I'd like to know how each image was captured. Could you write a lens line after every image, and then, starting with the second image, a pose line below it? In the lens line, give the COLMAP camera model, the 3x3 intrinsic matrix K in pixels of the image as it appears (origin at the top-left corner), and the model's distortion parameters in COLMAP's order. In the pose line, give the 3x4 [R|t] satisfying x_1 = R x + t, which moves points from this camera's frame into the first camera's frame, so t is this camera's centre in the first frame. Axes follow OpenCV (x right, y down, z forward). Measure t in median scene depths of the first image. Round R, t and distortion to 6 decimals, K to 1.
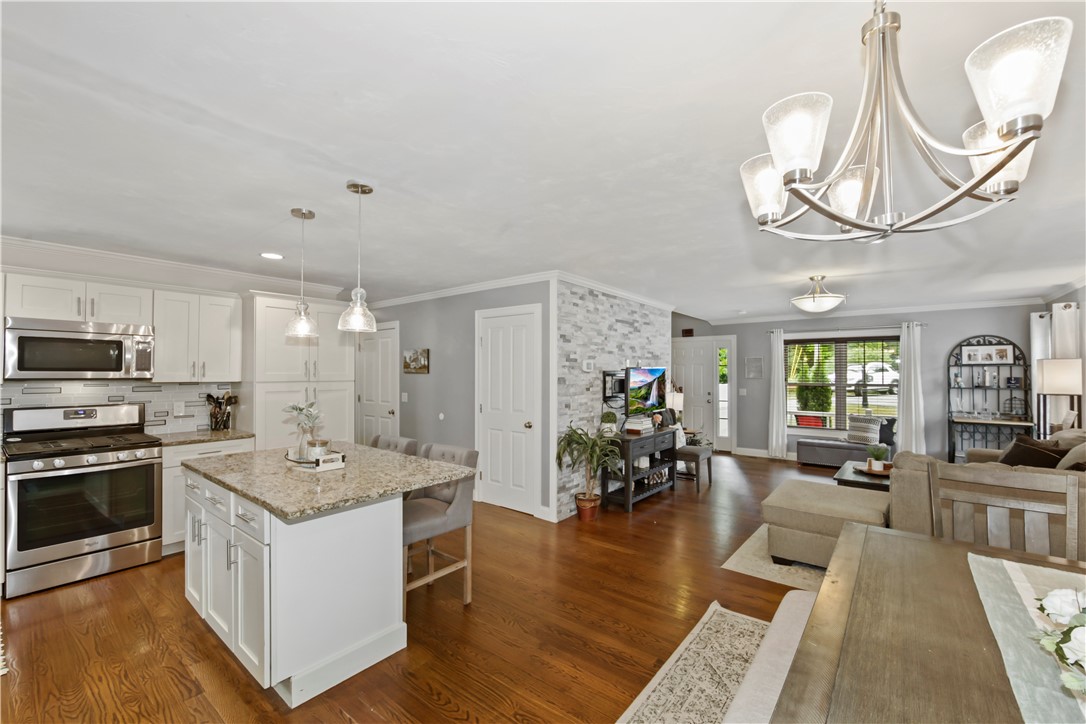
lens RADIAL K [[447.3, 0, 554.0], [0, 447.3, 368.9], [0, 0, 1]] dist [-0.003682, -0.000363]
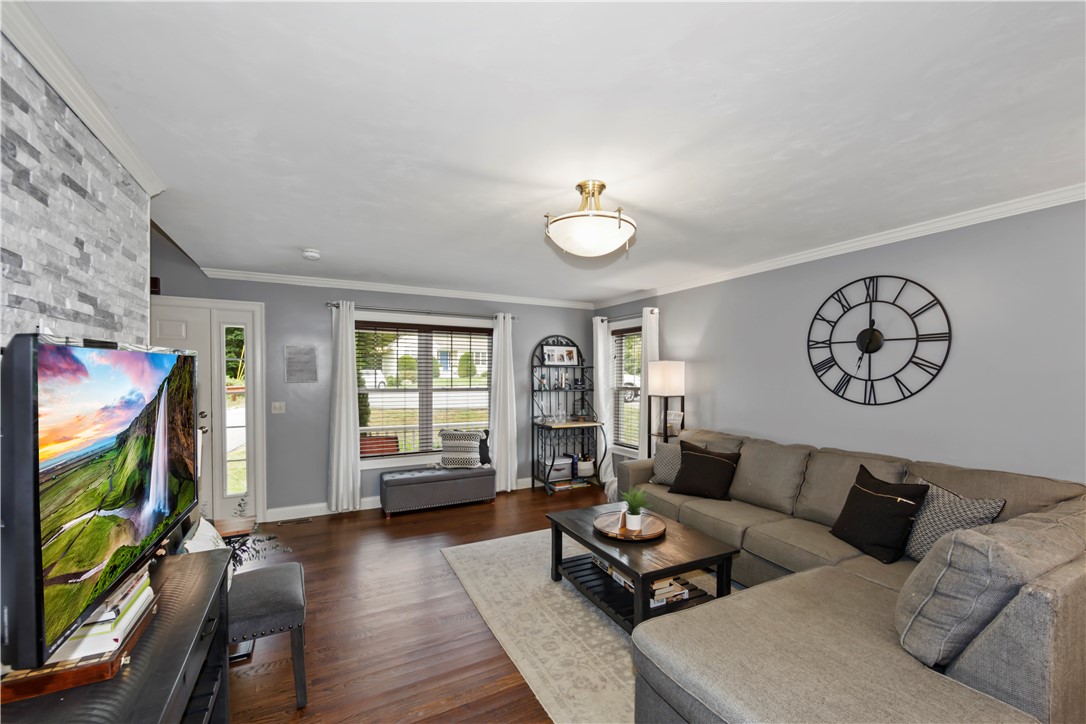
lens RADIAL K [[440.4, 0, 548.4], [0, 440.4, 379.1], [0, 0, 1]] dist [-0.003611, -0.000108]
pose [[0.407536, -0.008012, 0.913154, 0.083729], [-0.012565, 0.999818, 0.014380, 0.006180], [-0.913103, -0.017334, 0.407361, 0.649057]]
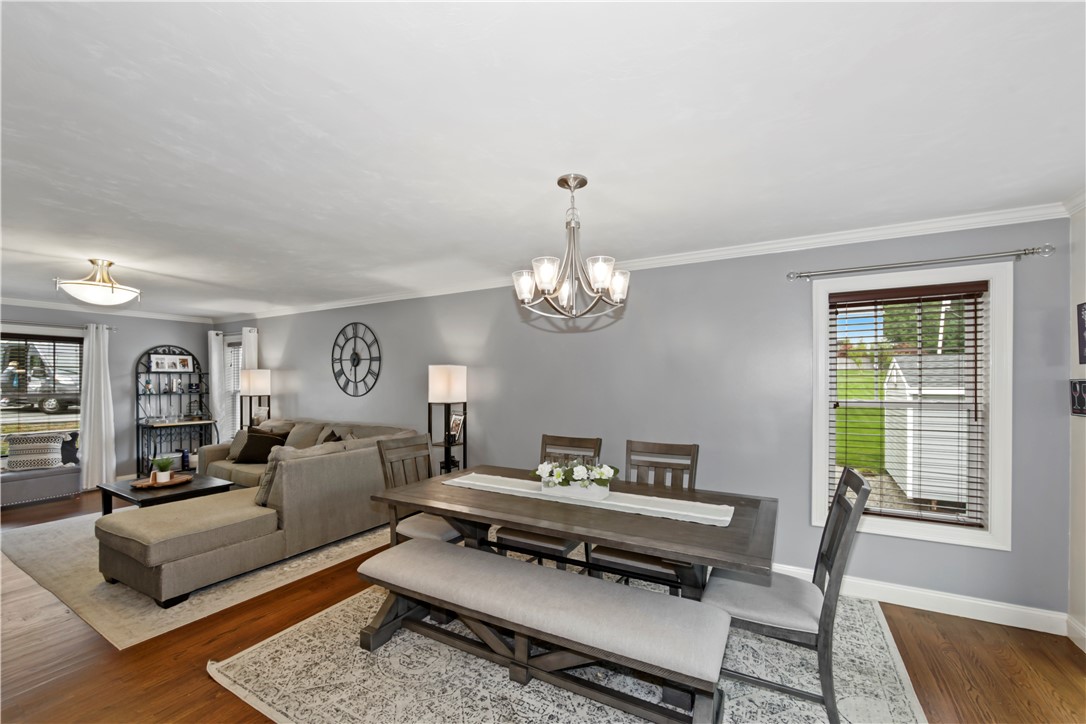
lens RADIAL K [[440.4, 0, 548.4], [0, 440.4, 379.1], [0, 0, 1]] dist [-0.003611, -0.000108]
pose [[-0.146362, 0.000892, 0.989231, -0.245114], [-0.007291, 0.999971, -0.001980, 0.002571], [-0.989204, -0.007503, -0.146352, 0.245500]]
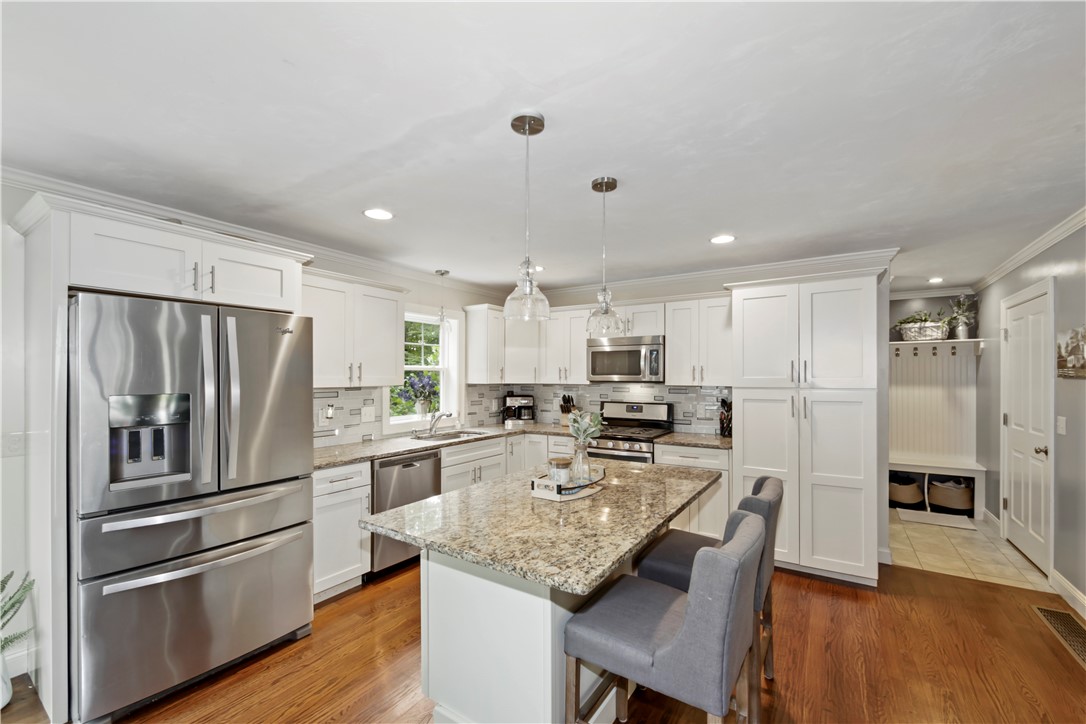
lens RADIAL K [[440.4, 0, 548.4], [0, 440.4, 379.1], [0, 0, 1]] dist [-0.003611, -0.000108]
pose [[0.086277, 0.003821, -0.996264, 0.115217], [0.008795, 0.999951, 0.004596, 0.003962], [0.996232, -0.009158, 0.086239, 0.388096]]
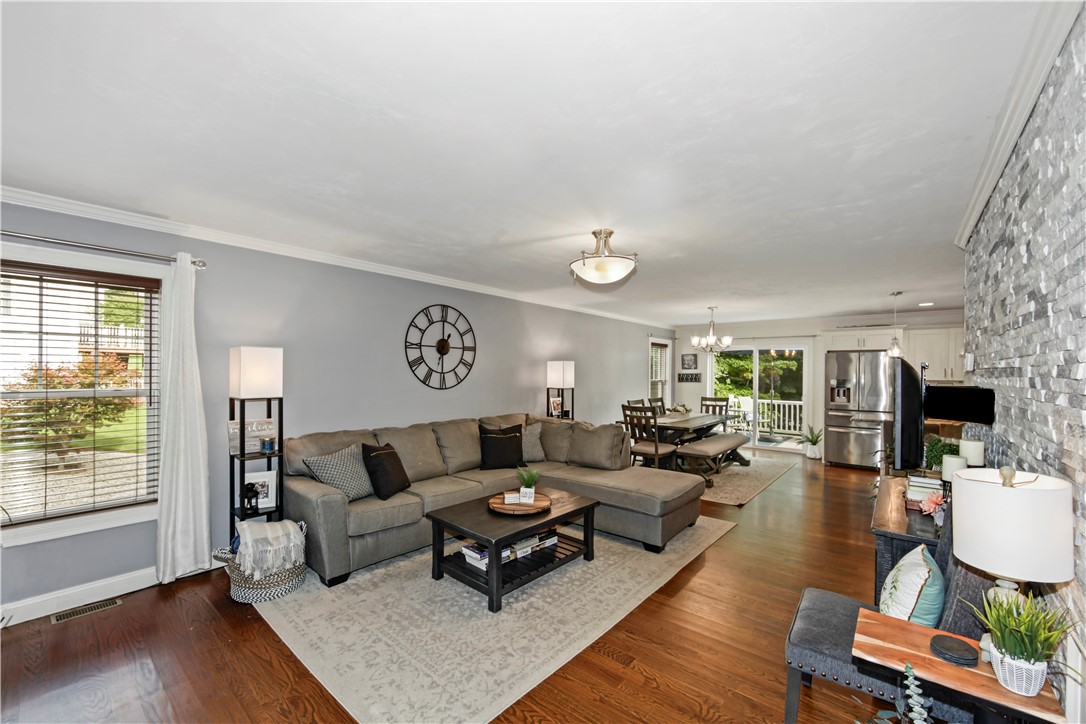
lens RADIAL K [[431.3, 0, 556.9], [0, 431.3, 375.5], [0, 0, 1]] dist [-0.000150, -0.000030]
pose [[-0.999772, -0.009102, 0.019339, 0.502811], [-0.009147, 0.999956, -0.002272, 0.014885], [-0.019317, -0.002449, -0.999810, 1.295466]]
